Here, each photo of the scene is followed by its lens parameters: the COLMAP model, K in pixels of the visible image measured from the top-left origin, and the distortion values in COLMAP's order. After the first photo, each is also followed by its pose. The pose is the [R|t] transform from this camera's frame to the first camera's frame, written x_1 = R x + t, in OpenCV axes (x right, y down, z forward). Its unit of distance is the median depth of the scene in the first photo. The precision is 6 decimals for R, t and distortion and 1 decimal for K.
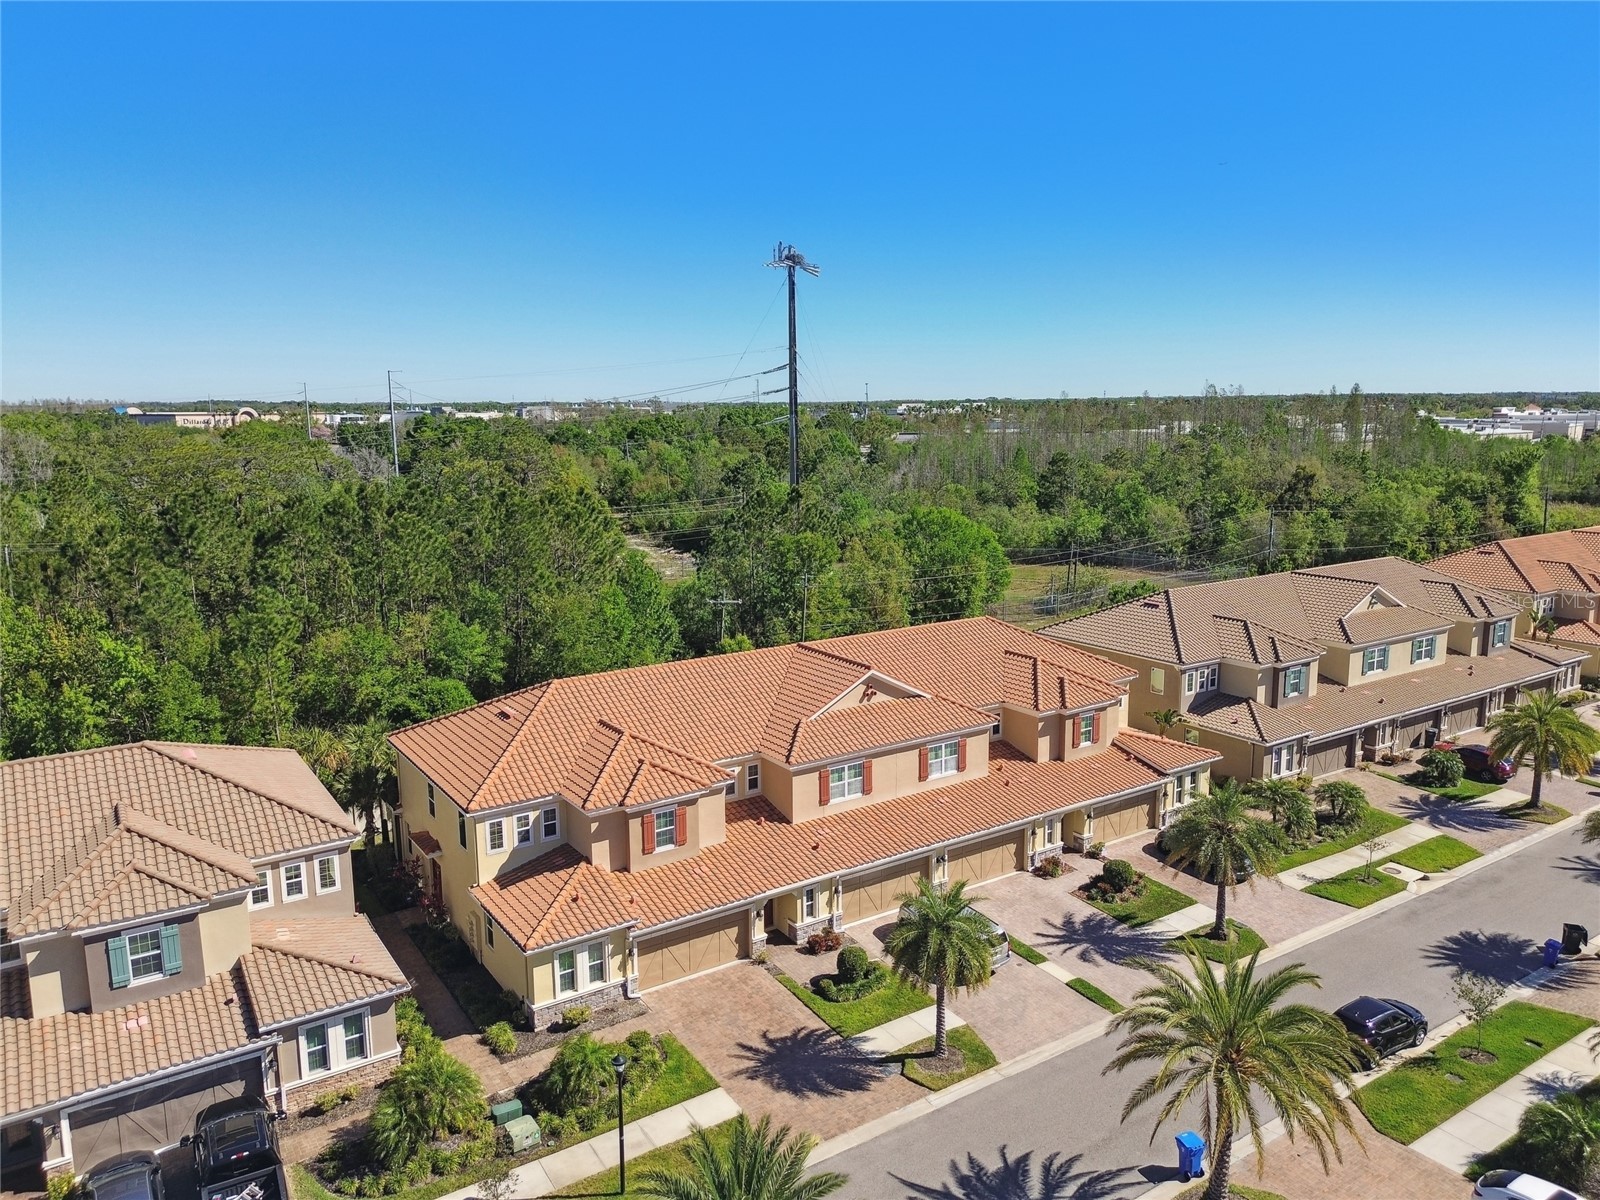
lens RADIAL K [[1146.2, 0, 800.0], [0, 1146.2, 600.0], [0, 0, 1]] dist [0.023527, -0.007781]
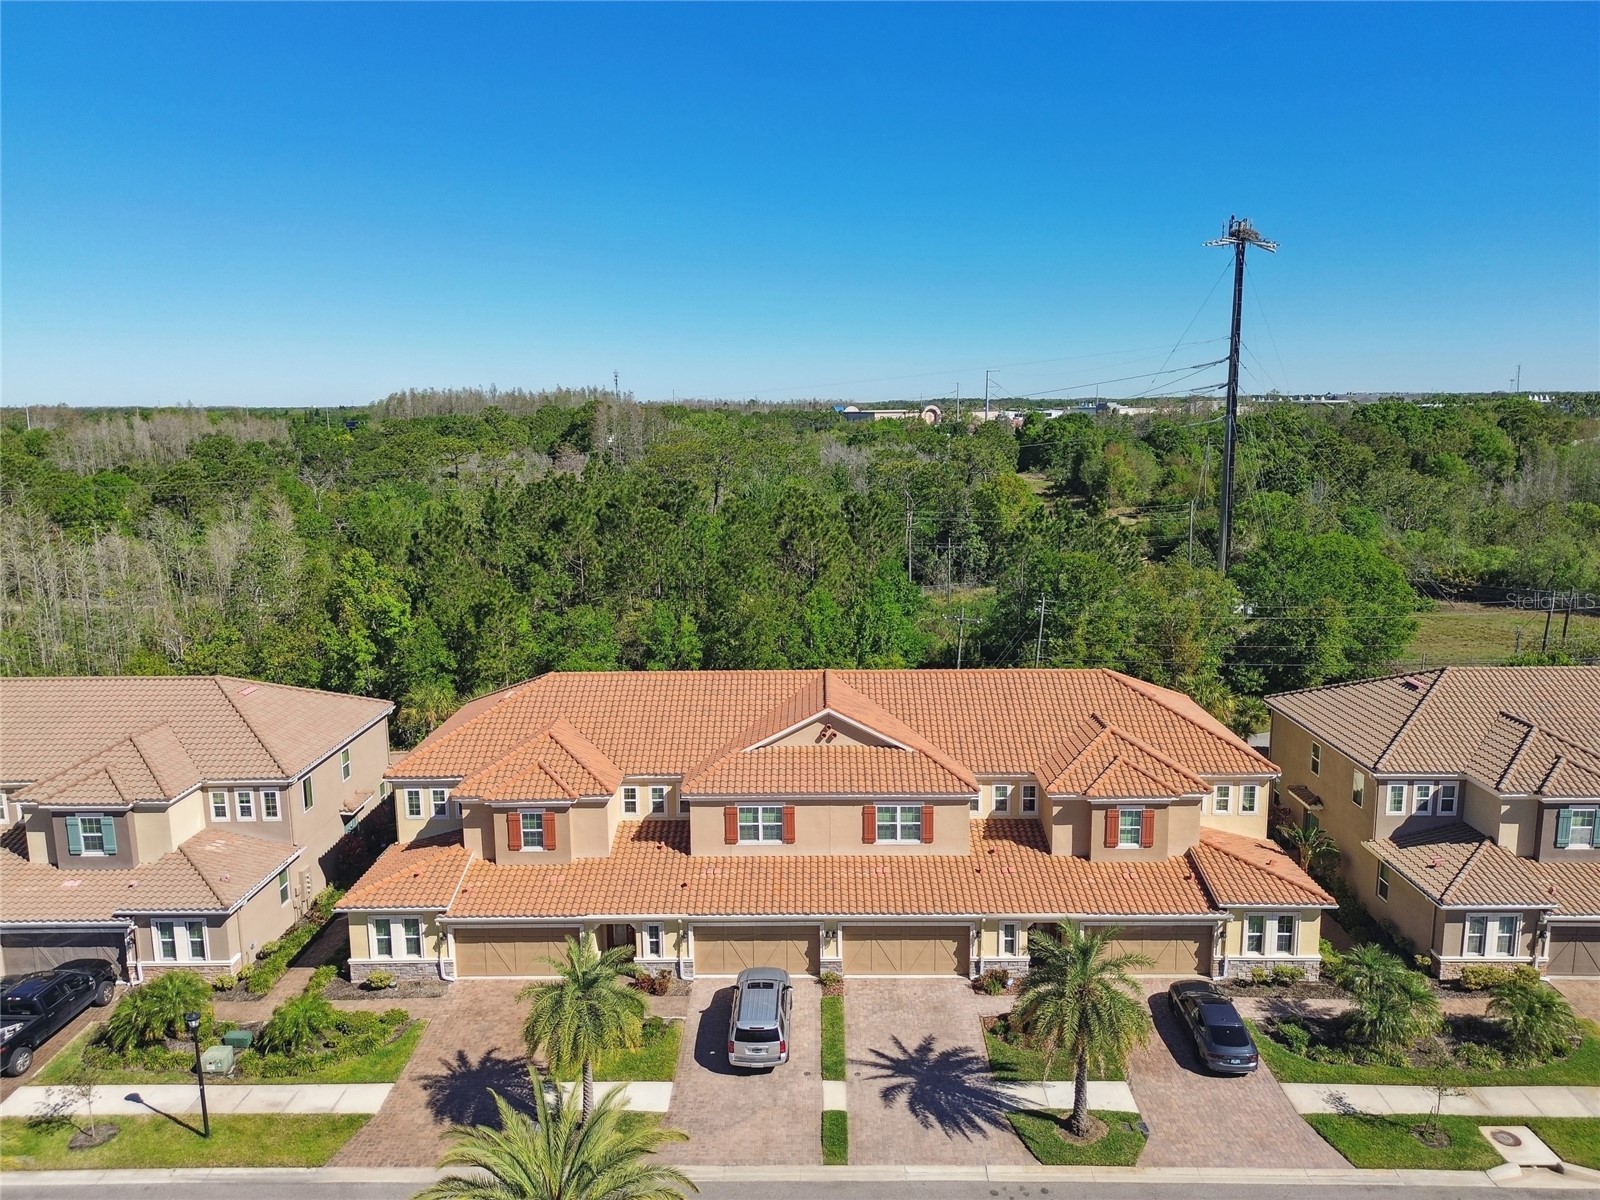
lens RADIAL K [[1146.2, 0, 800.0], [0, 1146.2, 600.0], [0, 0, 1]] dist [0.023527, -0.007781]
pose [[0.834272, 0.119612, -0.538223, 0.563592], [-0.100860, 0.992821, 0.064301, -0.089022], [0.542050, 0.000640, 0.840346, 0.239947]]
